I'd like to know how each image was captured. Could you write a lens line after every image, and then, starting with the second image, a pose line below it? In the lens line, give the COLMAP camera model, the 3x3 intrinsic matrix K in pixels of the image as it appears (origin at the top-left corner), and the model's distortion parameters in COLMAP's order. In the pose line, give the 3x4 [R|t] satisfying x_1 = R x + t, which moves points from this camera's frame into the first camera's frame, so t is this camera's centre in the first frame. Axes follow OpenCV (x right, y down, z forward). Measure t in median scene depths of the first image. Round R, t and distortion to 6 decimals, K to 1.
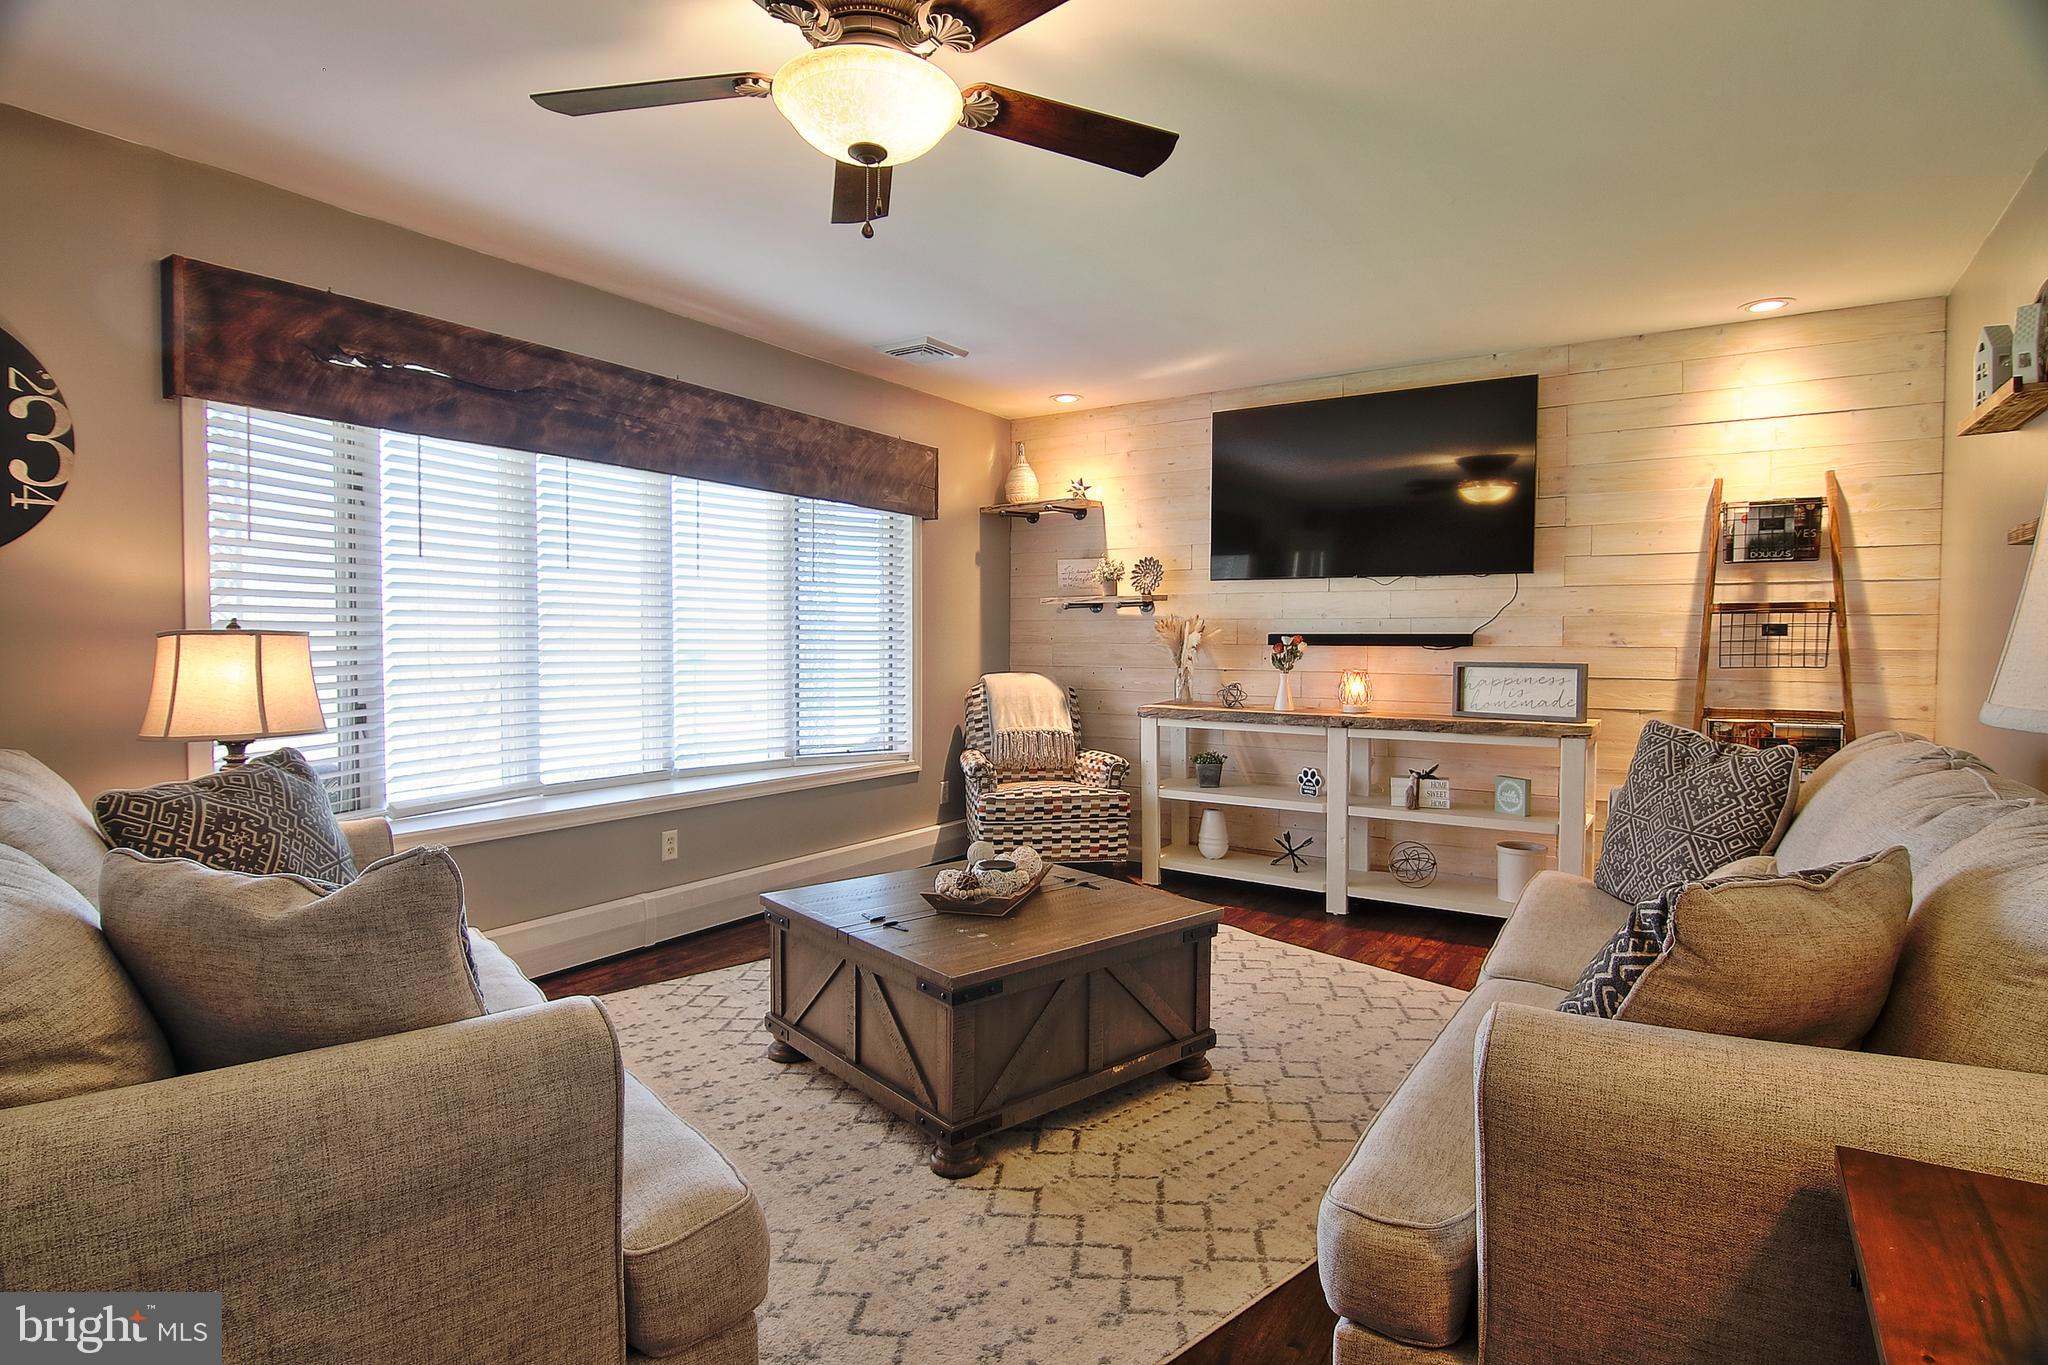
lens RADIAL K [[1036.6, 0, 1020.0], [0, 1036.6, 674.3], [0, 0, 1]] dist [0.001042, -0.017295]
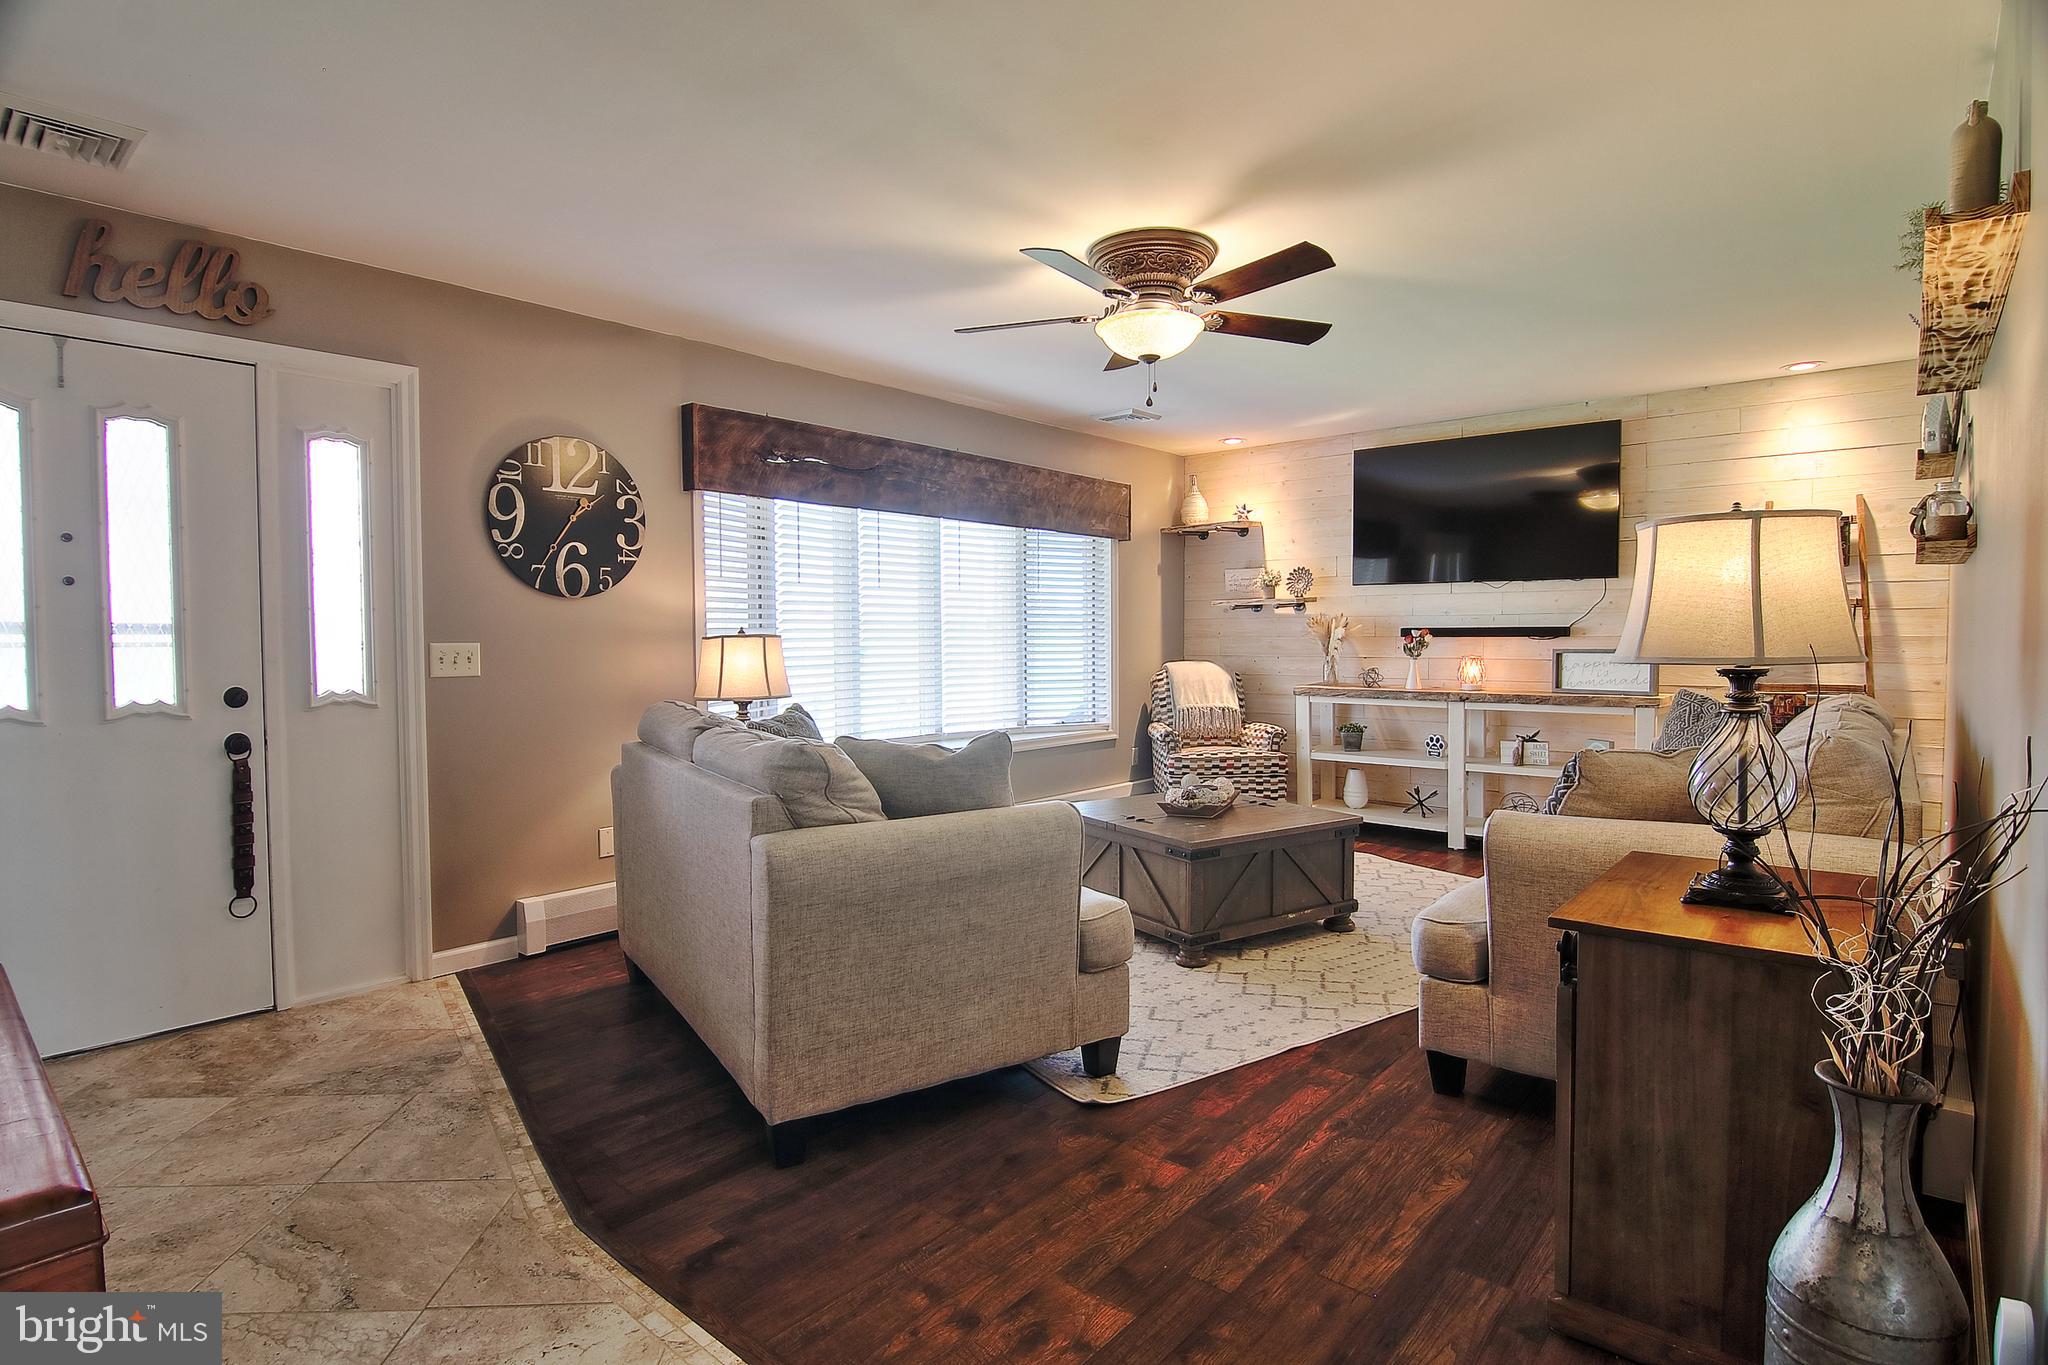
lens RADIAL K [[1036.6, 0, 1020.0], [0, 1036.6, 674.3], [0, 0, 1]] dist [0.001042, -0.017295]
pose [[0.991752, -0.005141, -0.128071, -0.062174], [0.005859, 0.999969, 0.005229, 0.008364], [0.128040, -0.005937, 0.991751, -0.332958]]
